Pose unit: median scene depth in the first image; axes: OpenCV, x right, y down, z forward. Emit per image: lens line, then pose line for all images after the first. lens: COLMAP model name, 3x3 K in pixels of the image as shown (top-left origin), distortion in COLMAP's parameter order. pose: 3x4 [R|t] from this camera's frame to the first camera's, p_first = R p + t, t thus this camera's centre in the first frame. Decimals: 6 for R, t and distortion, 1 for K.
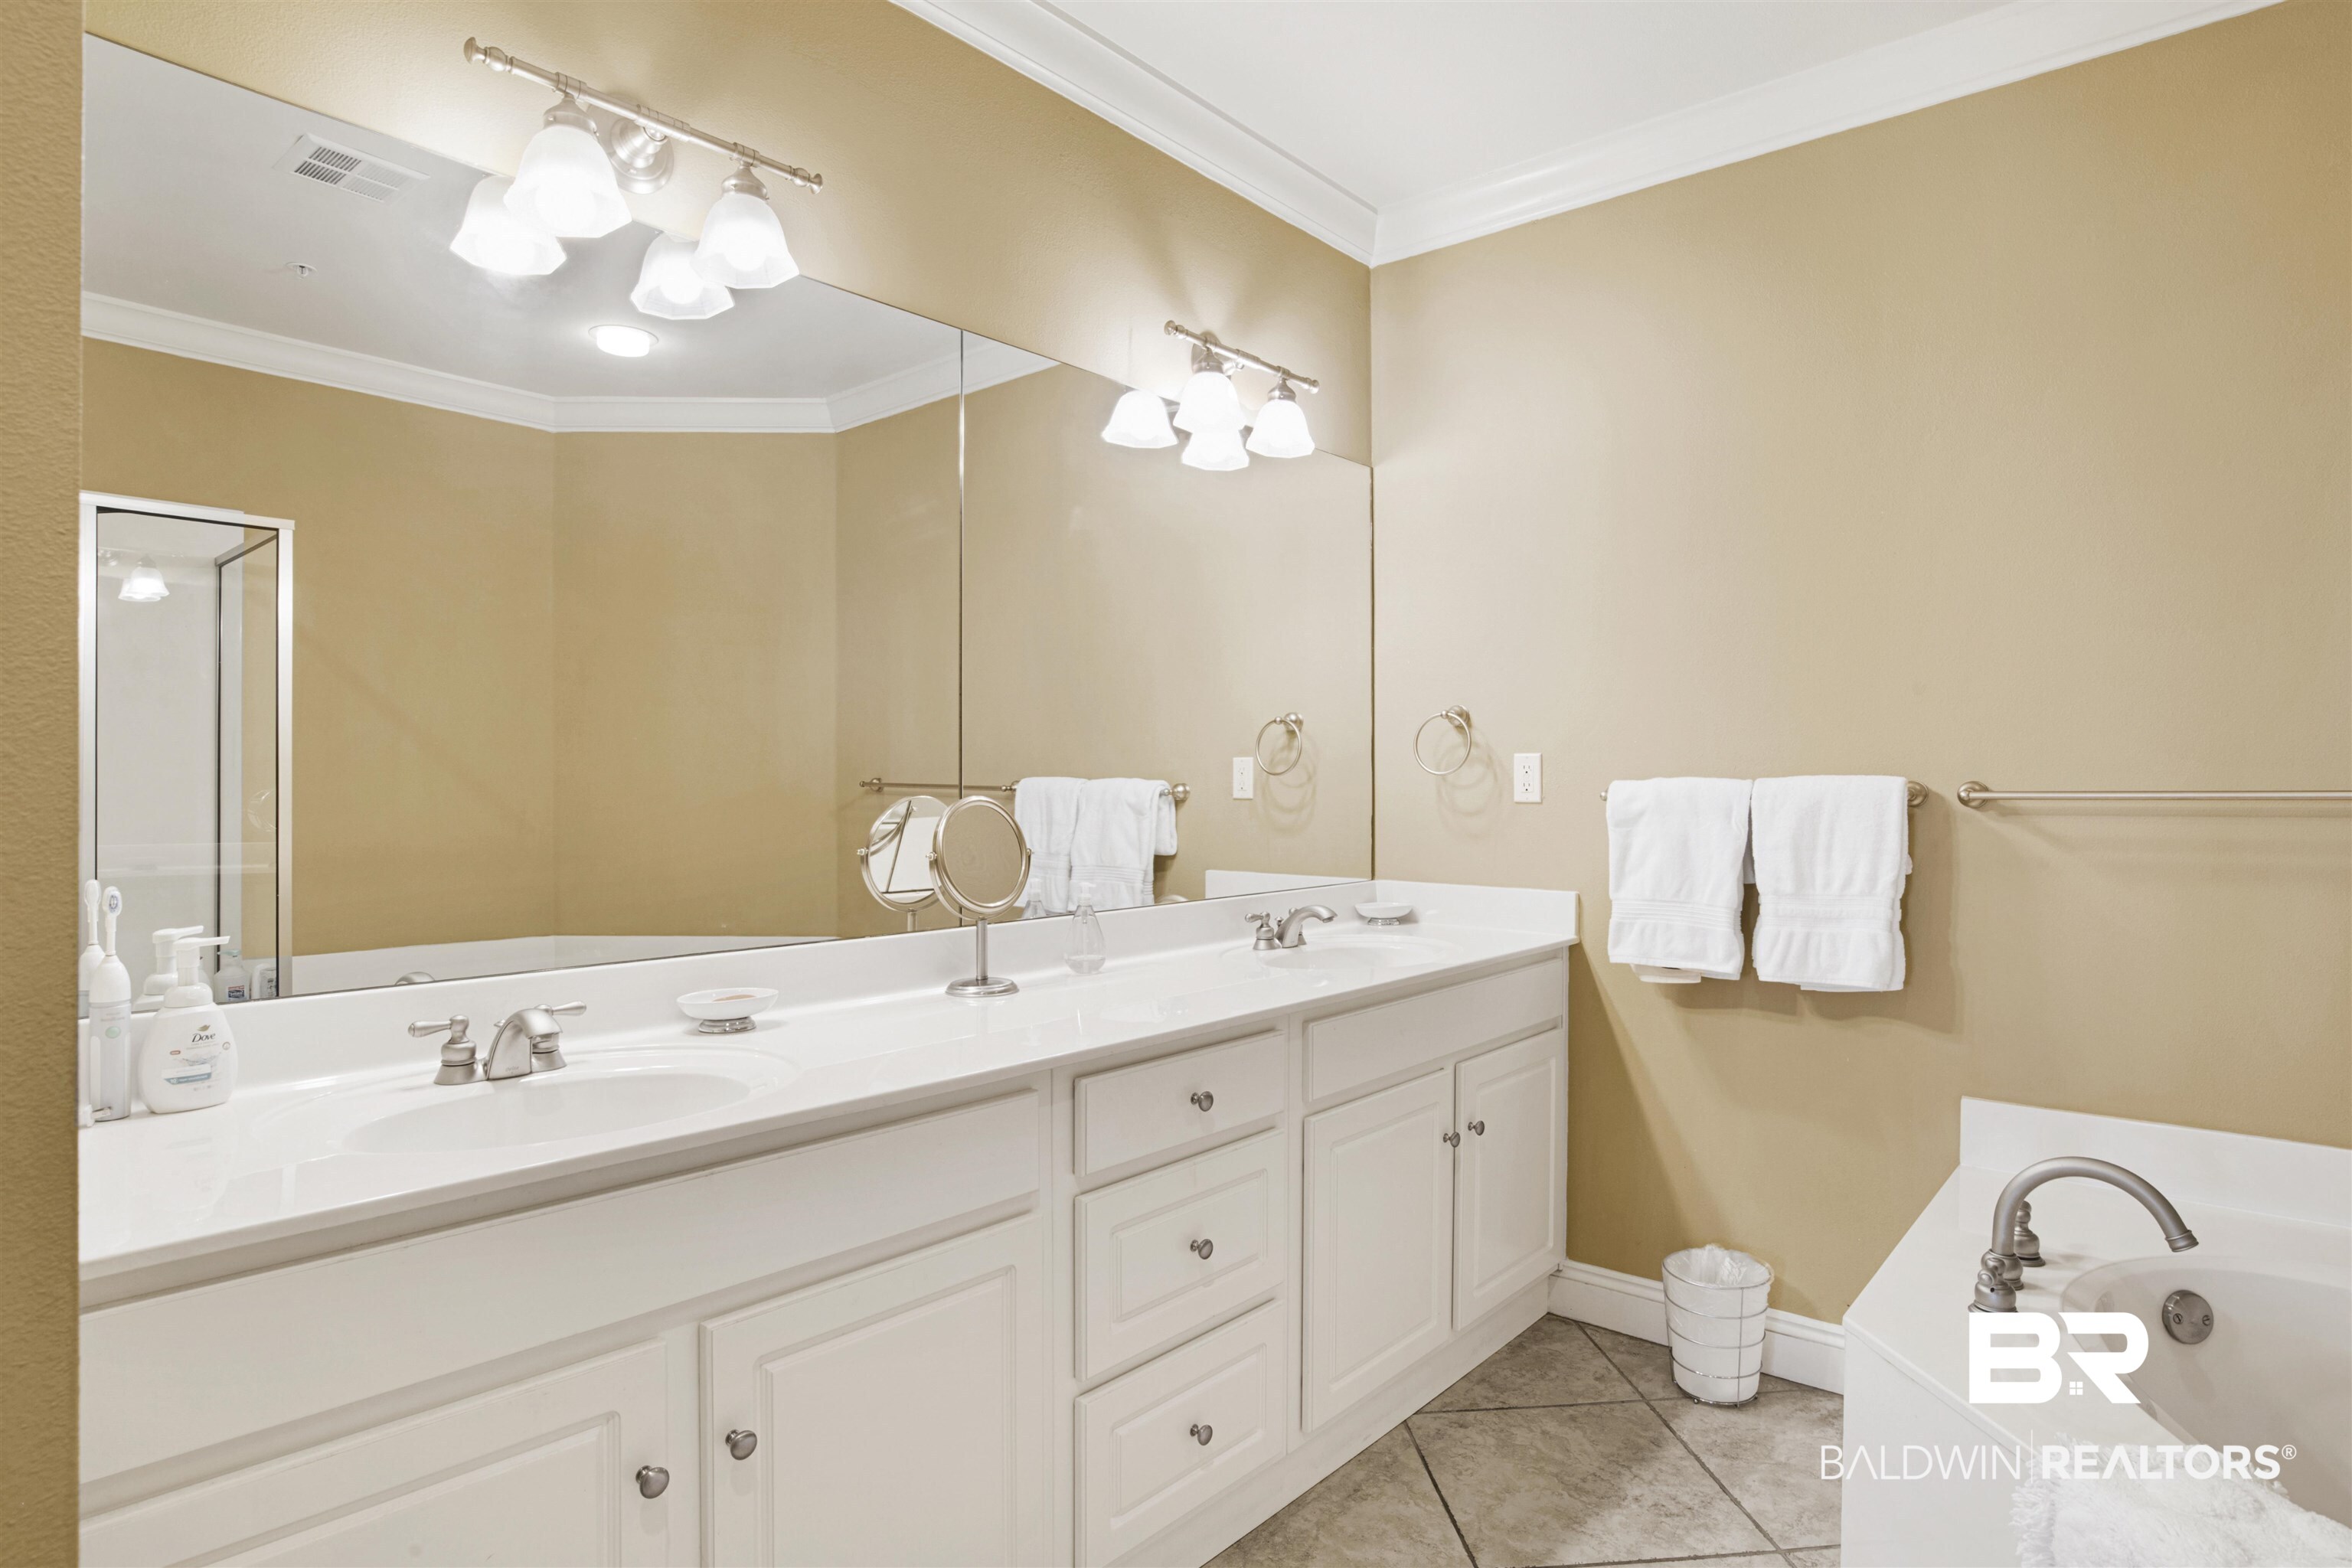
lens RADIAL K [[1284.9, 0, 1186.9], [0, 1284.9, 773.1], [0, 0, 1]] dist [-0.060242, 0.013973]
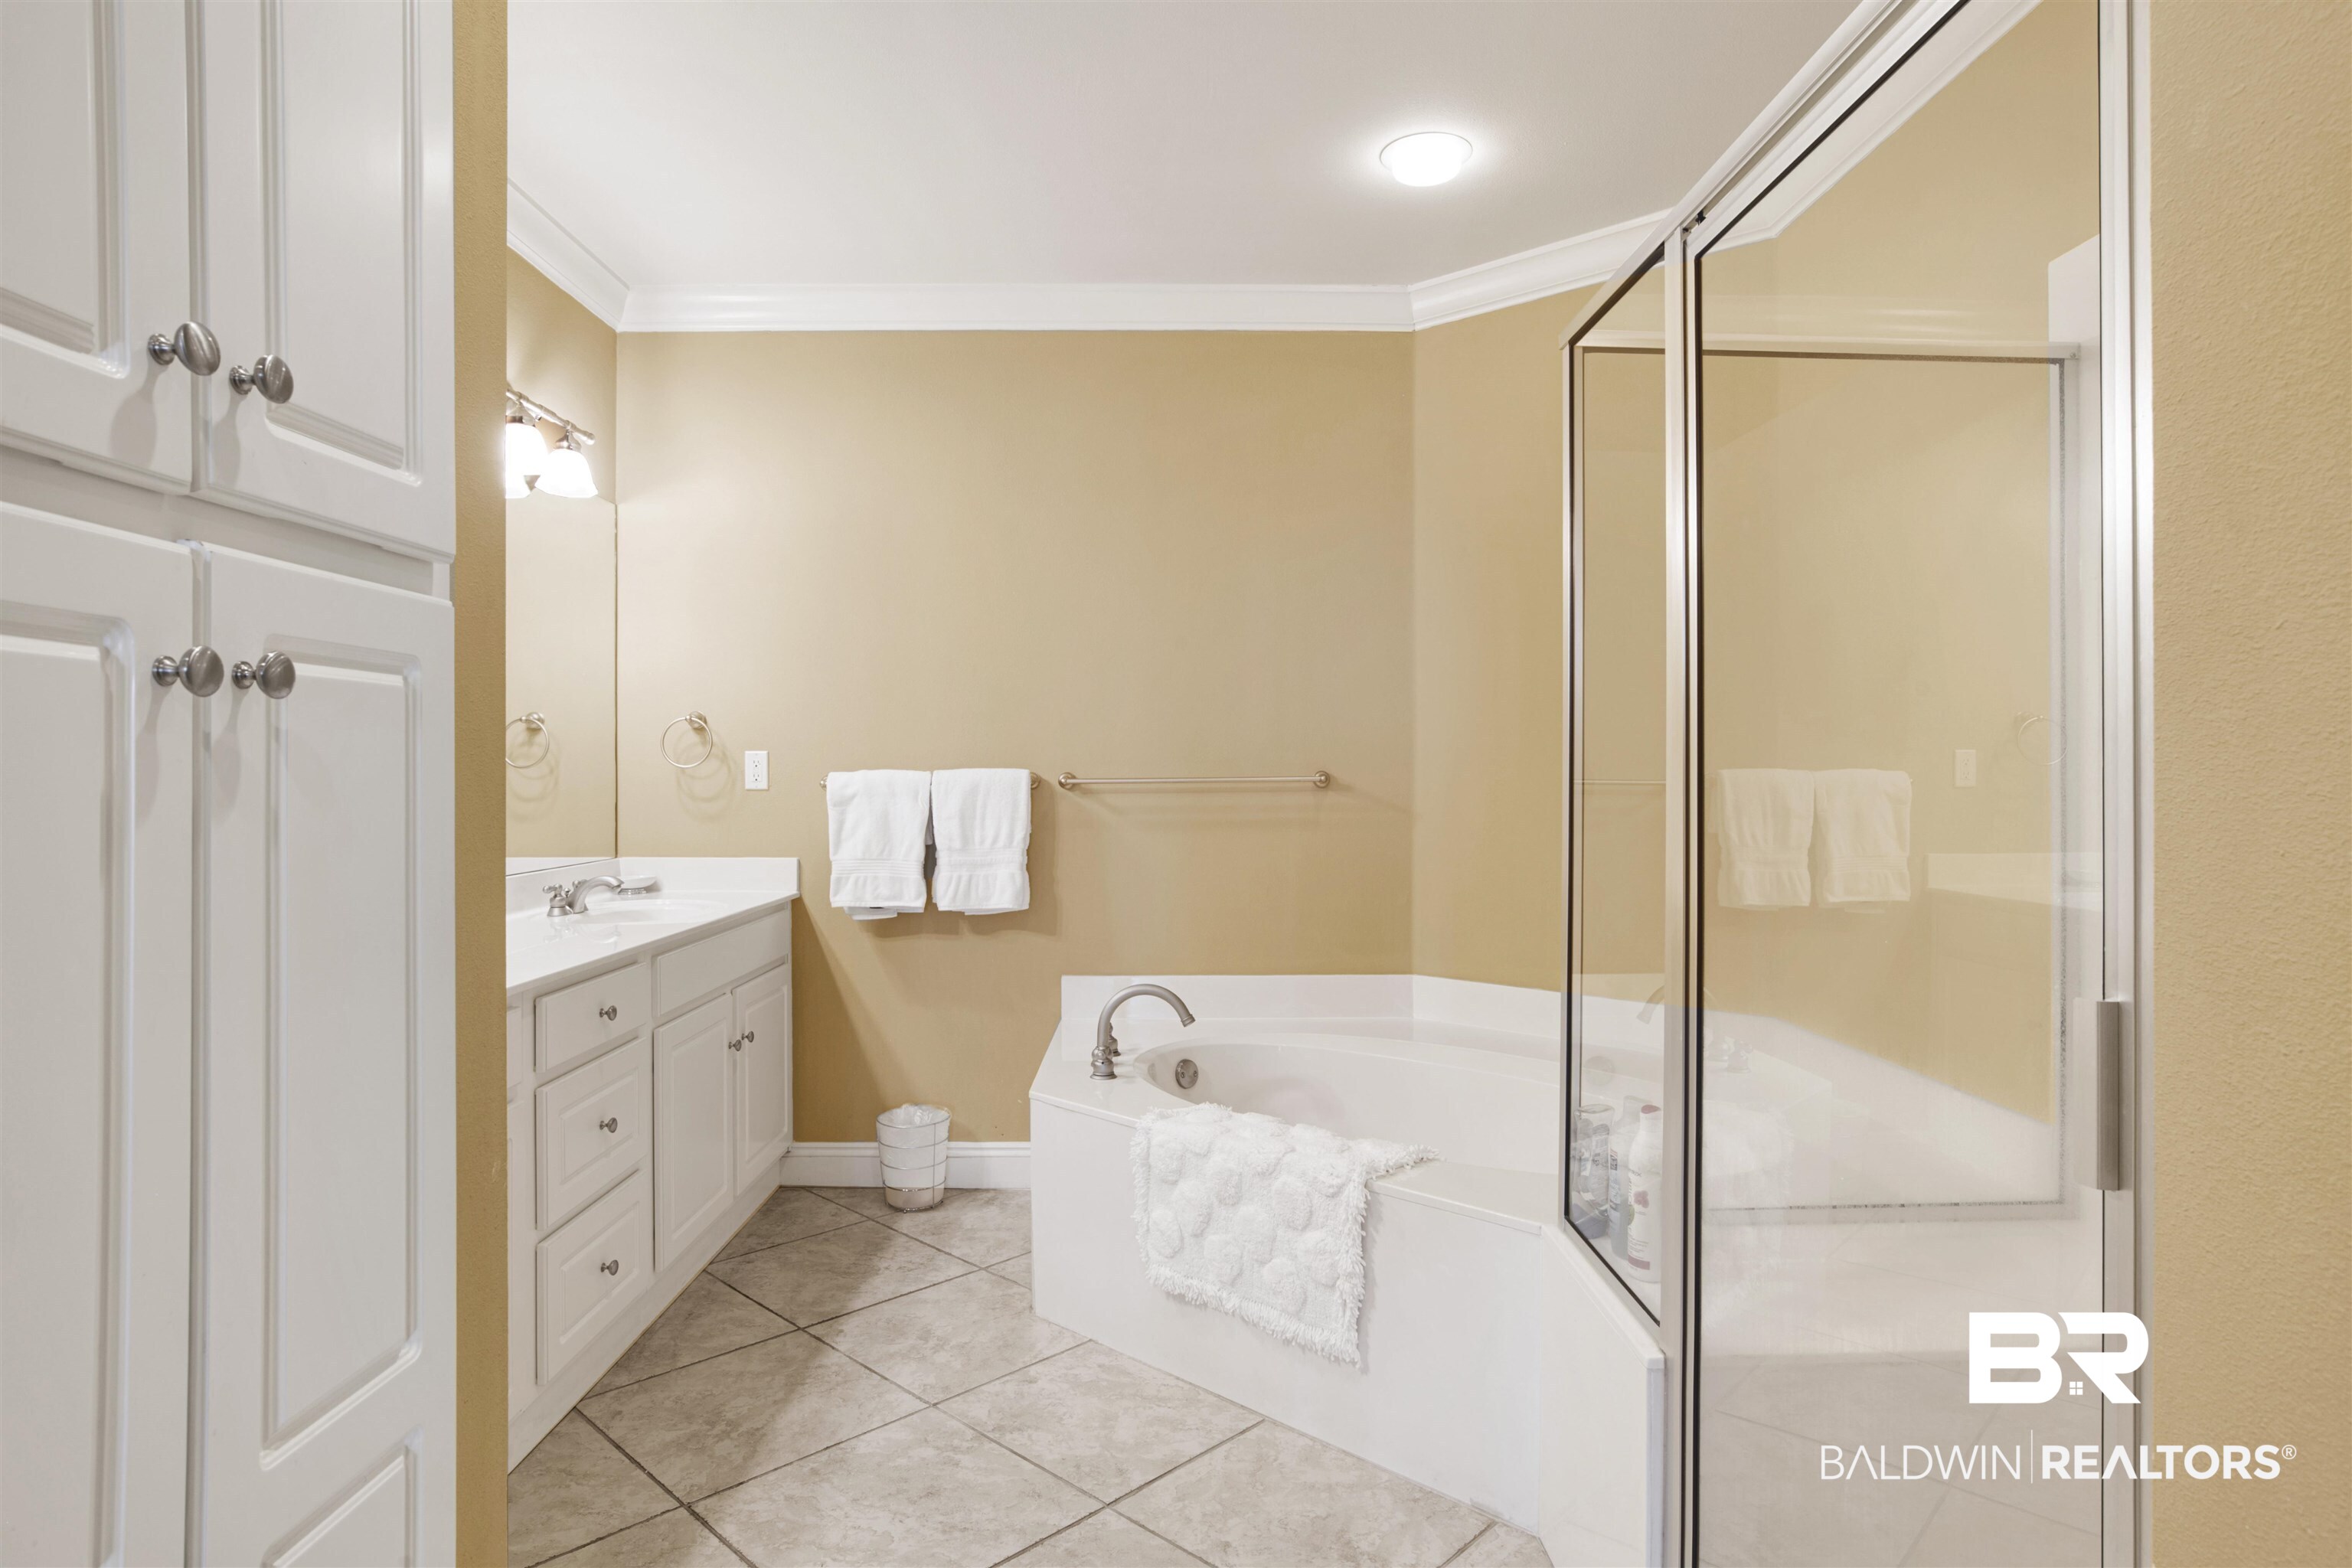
lens RADIAL K [[1277.9, 0, 1181.3], [0, 1277.9, 777.7], [0, 0, 1]] dist [-0.002759, -0.000014]
pose [[0.757420, -0.004717, 0.652911, -0.286751], [-0.001407, 0.999960, 0.008856, -0.001119], [-0.652927, -0.007626, 0.757383, -0.279868]]
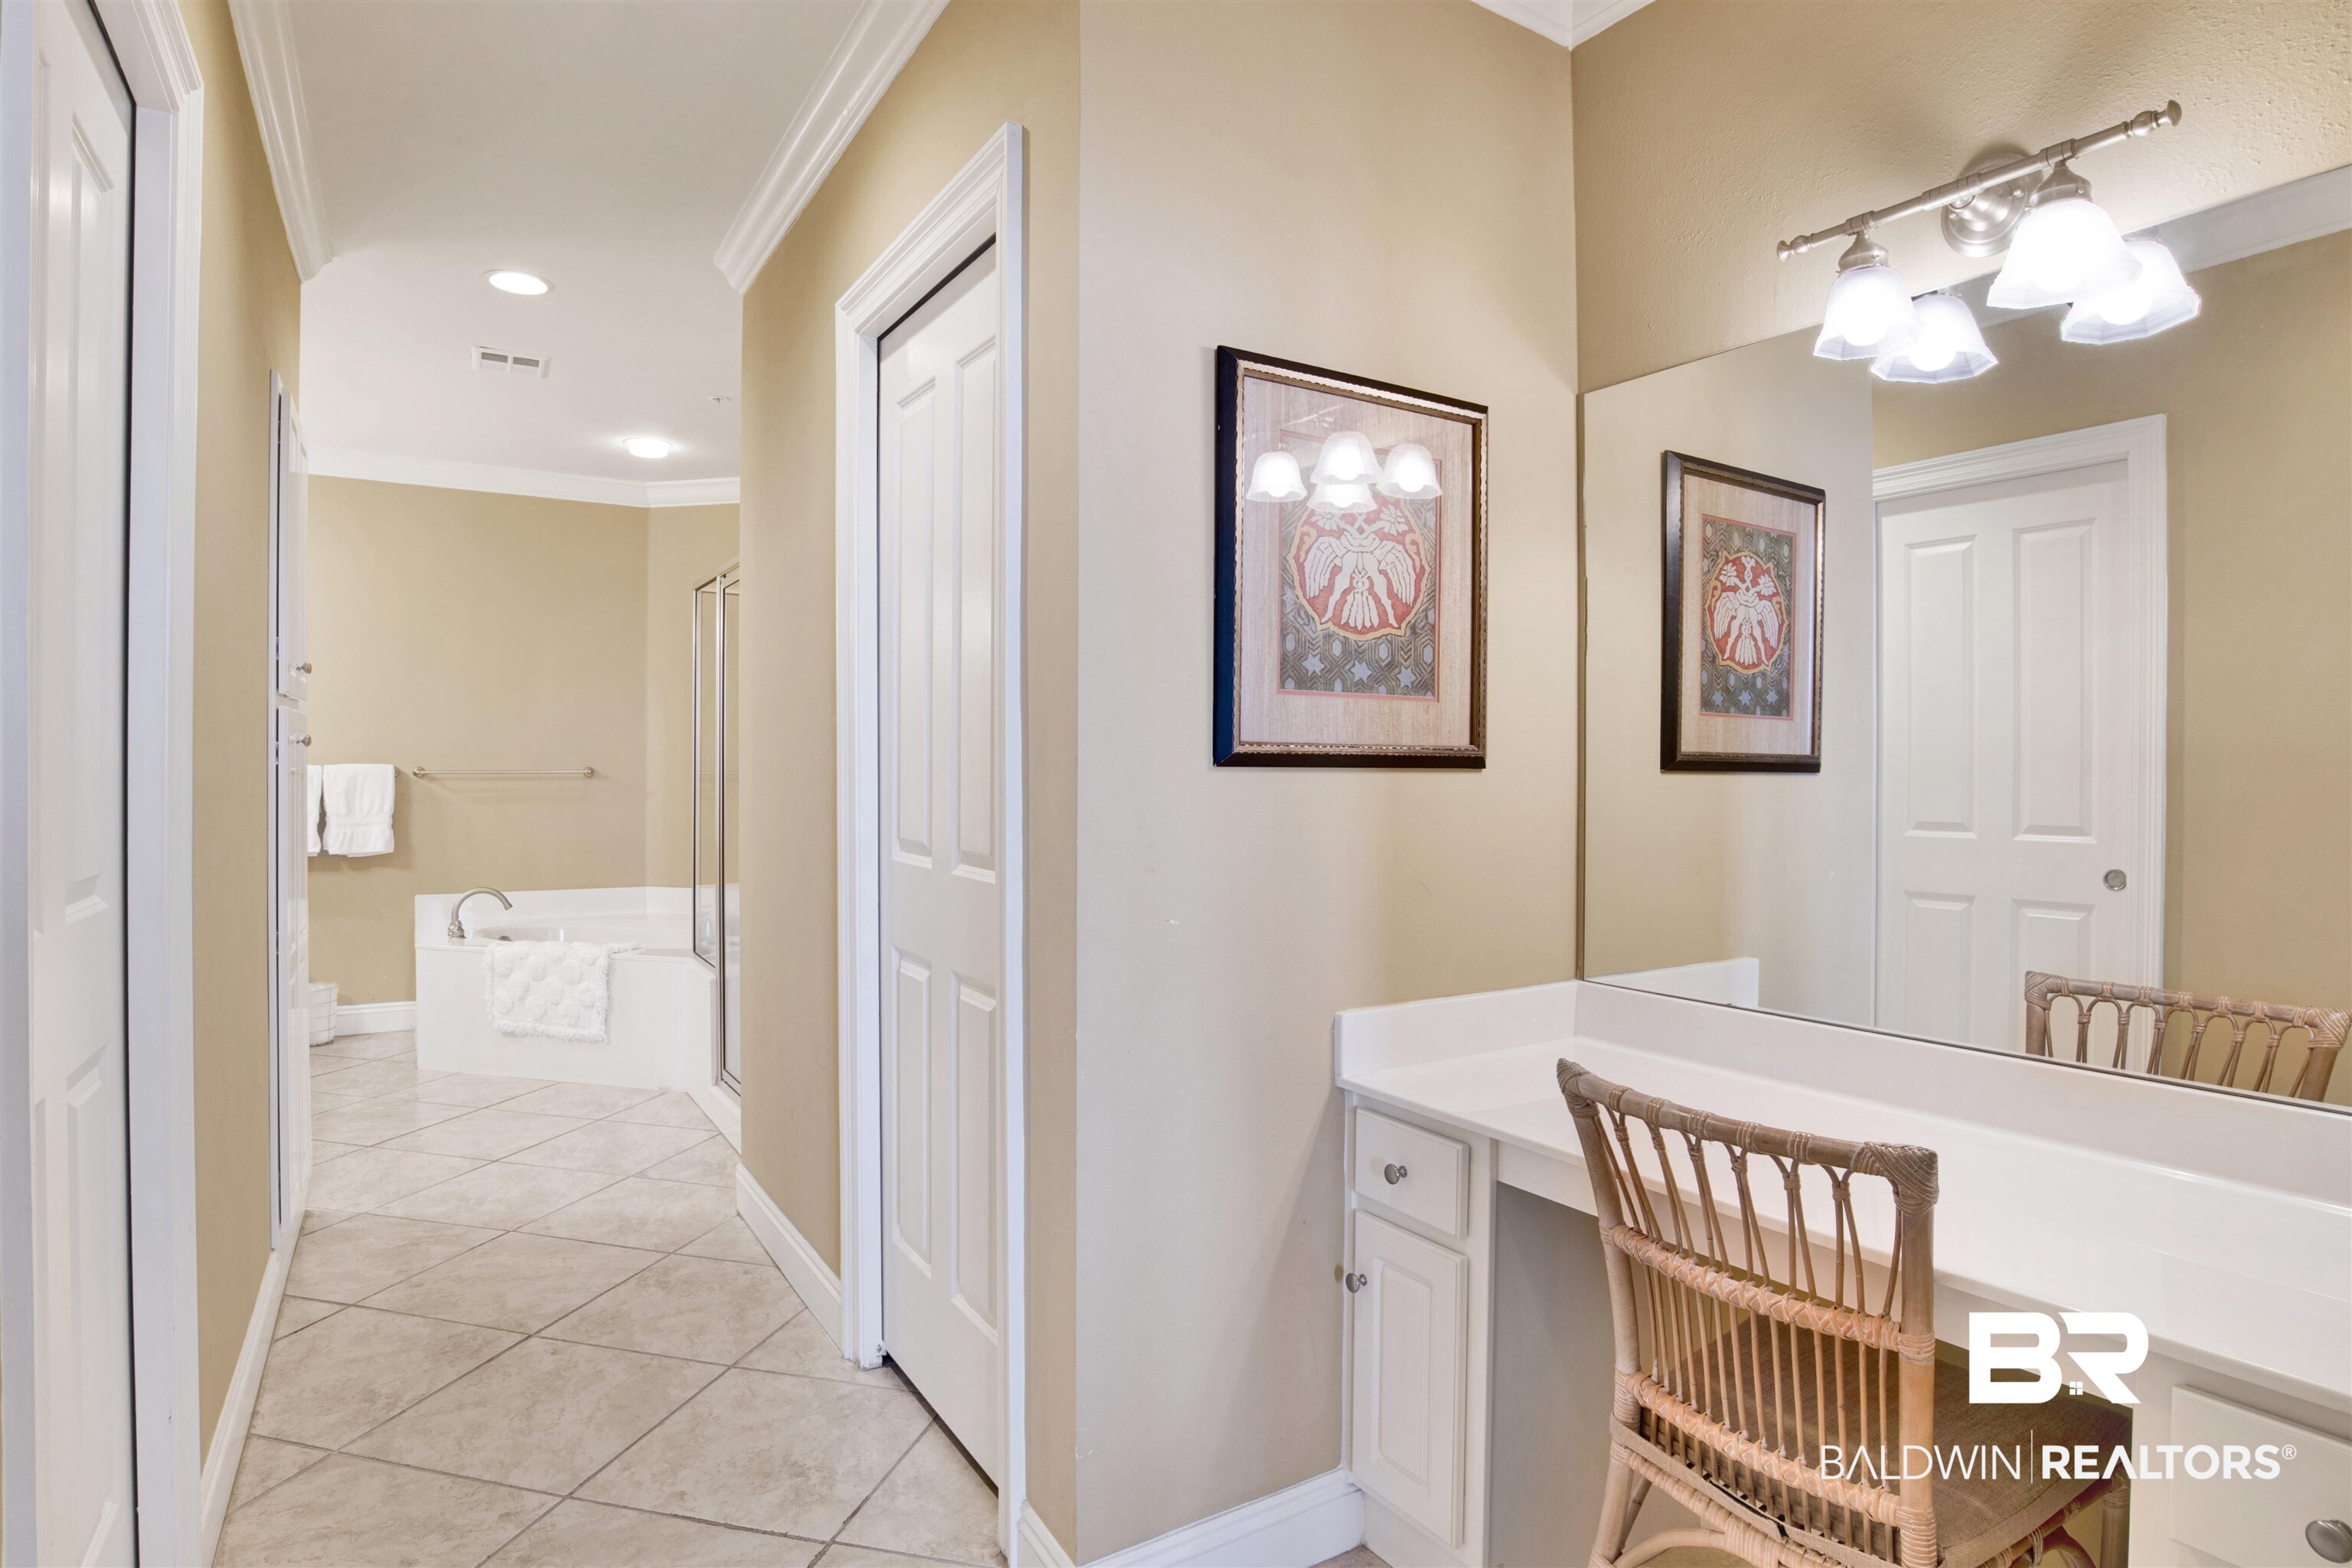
lens RADIAL K [[1284.9, 0, 1154.7], [0, 1284.9, 804.5], [0, 0, 1]] dist [-0.060242, 0.013973]
pose [[0.333321, -0.021382, 0.942571, -1.157755], [-0.011566, 0.999575, 0.026765, -0.002113], [-0.942742, -0.019823, 0.332932, -1.122929]]
